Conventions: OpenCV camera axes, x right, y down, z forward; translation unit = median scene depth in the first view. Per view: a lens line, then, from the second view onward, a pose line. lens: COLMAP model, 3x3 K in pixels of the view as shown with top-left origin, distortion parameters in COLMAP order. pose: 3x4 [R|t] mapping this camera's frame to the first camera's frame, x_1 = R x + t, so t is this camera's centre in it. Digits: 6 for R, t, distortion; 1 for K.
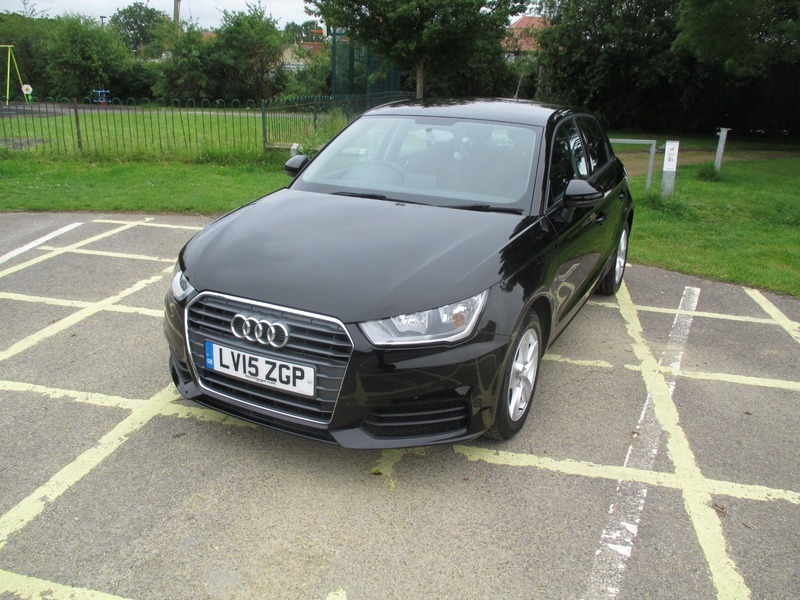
lens RADIAL K [[635.8, 0, 400.9], [0, 635.8, 384.4], [0, 0, 1]] dist [-0.028138, 0.001601]
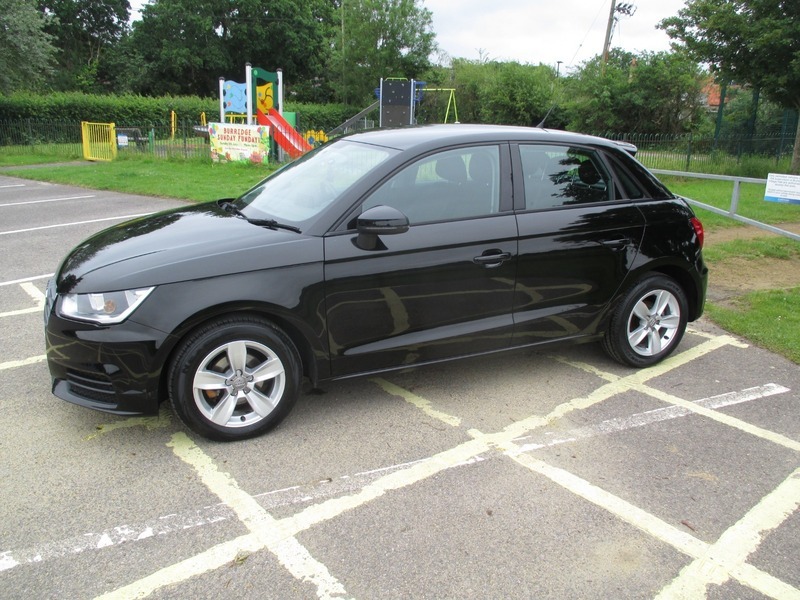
lens RADIAL K [[639.9, 0, 404.1], [0, 639.9, 391.3], [0, 0, 1]] dist [-0.030354, 0.004402]
pose [[0.786504, 0.237734, -0.569995, 0.674392], [-0.265118, 0.963542, 0.036053, -0.076017], [0.557785, 0.122760, 0.820857, 0.208648]]
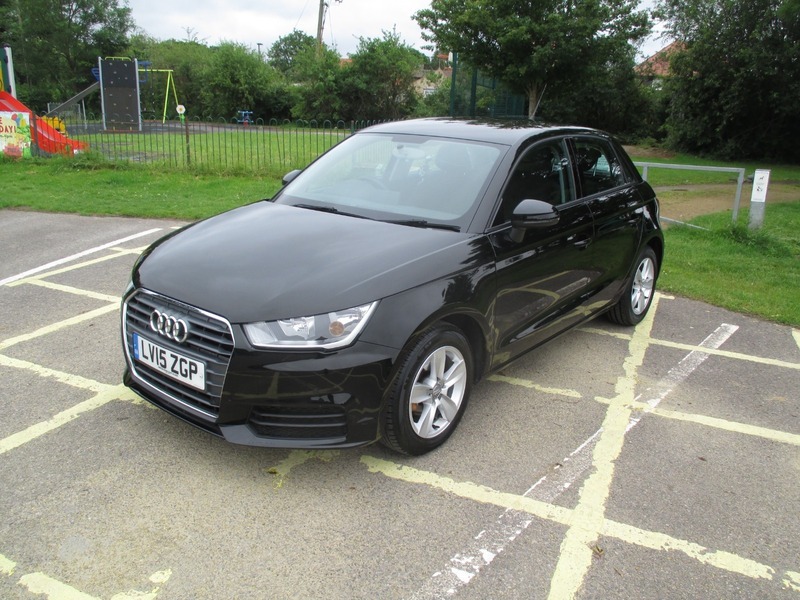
lens RADIAL K [[638.7, 0, 402.6], [0, 638.7, 387.4], [0, 0, 1]] dist [-0.029559, 0.005293]
pose [[0.977781, 0.089278, -0.189666, 0.222454], [-0.095029, 0.995244, -0.021432, 0.002914], [0.186850, 0.038980, 0.981615, 0.009520]]
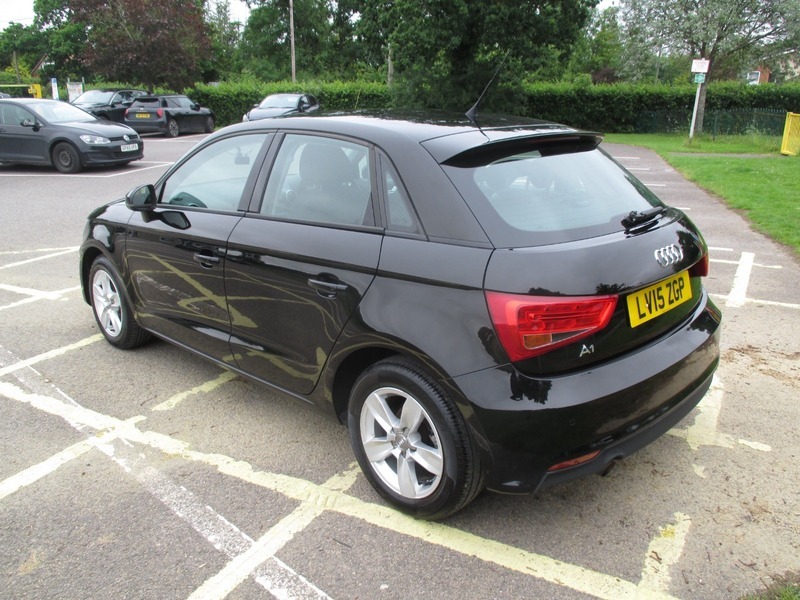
lens RADIAL K [[639.9, 0, 404.1], [0, 639.9, 391.3], [0, 0, 1]] dist [-0.030354, 0.004402]
pose [[-0.290007, 0.381158, -0.877847, 0.876328], [-0.417339, 0.775087, 0.474413, -0.537004], [0.861234, 0.503943, -0.065708, 1.185029]]
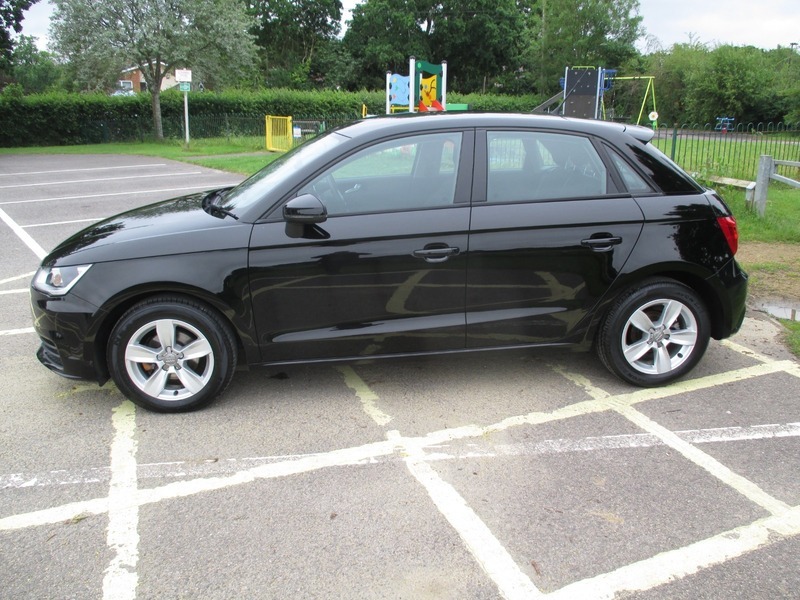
lens RADIAL K [[639.9, 0, 404.1], [0, 639.9, 391.3], [0, 0, 1]] dist [-0.030354, 0.004402]
pose [[0.561946, 0.316671, -0.764157, 0.863644], [-0.341739, 0.930170, 0.134160, -0.169744], [0.753280, 0.185752, 0.630924, 0.426249]]
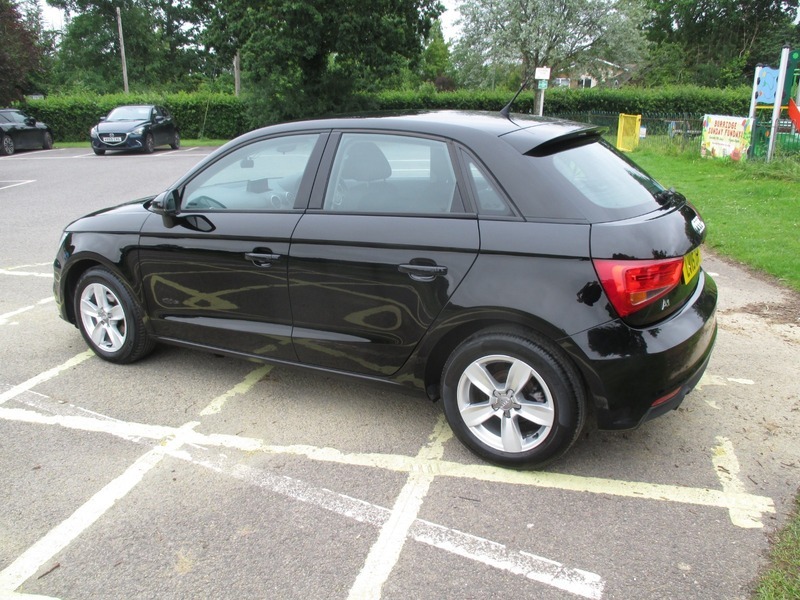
lens RADIAL K [[639.9, 0, 404.1], [0, 639.9, 391.3], [0, 0, 1]] dist [-0.030354, 0.004402]
pose [[-0.046300, 0.388519, -0.920277, 0.979462], [-0.421173, 0.827783, 0.370660, -0.436786], [0.905798, 0.404757, 0.125308, 0.996732]]
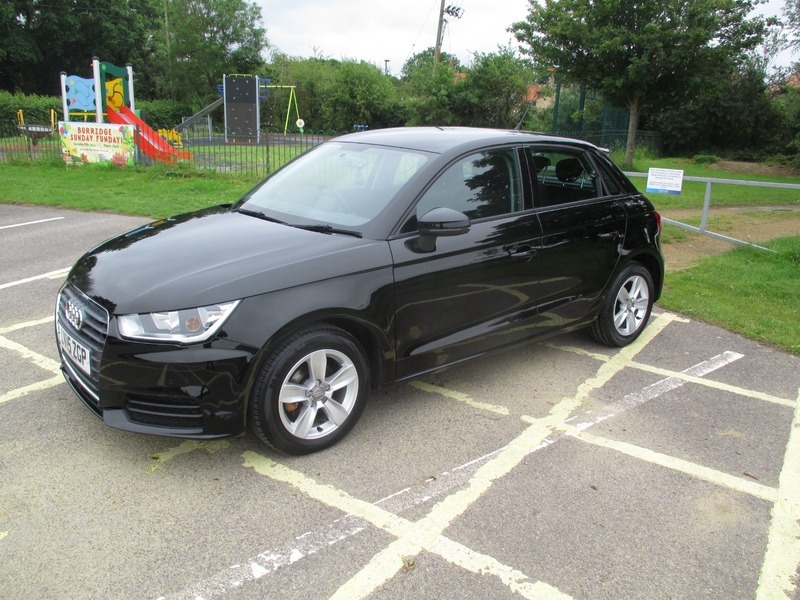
lens RADIAL K [[639.9, 0, 404.1], [0, 639.9, 391.3], [0, 0, 1]] dist [-0.030354, 0.004402]
pose [[0.919031, 0.155983, -0.362009, 0.463601], [-0.172193, 0.984981, -0.012735, -0.020686], [0.354586, 0.074040, 0.932087, 0.073879]]
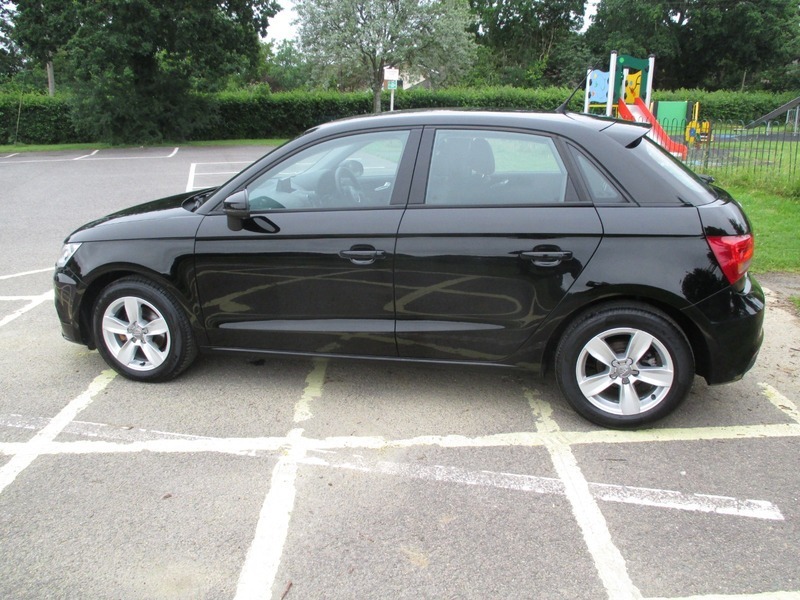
lens RADIAL K [[639.9, 0, 404.1], [0, 639.9, 391.3], [0, 0, 1]] dist [-0.030354, 0.004402]
pose [[0.232267, 0.377104, -0.896574, 0.978233], [-0.406155, 0.875174, 0.262884, -0.302921], [0.883793, 0.303089, 0.356437, 0.717394]]
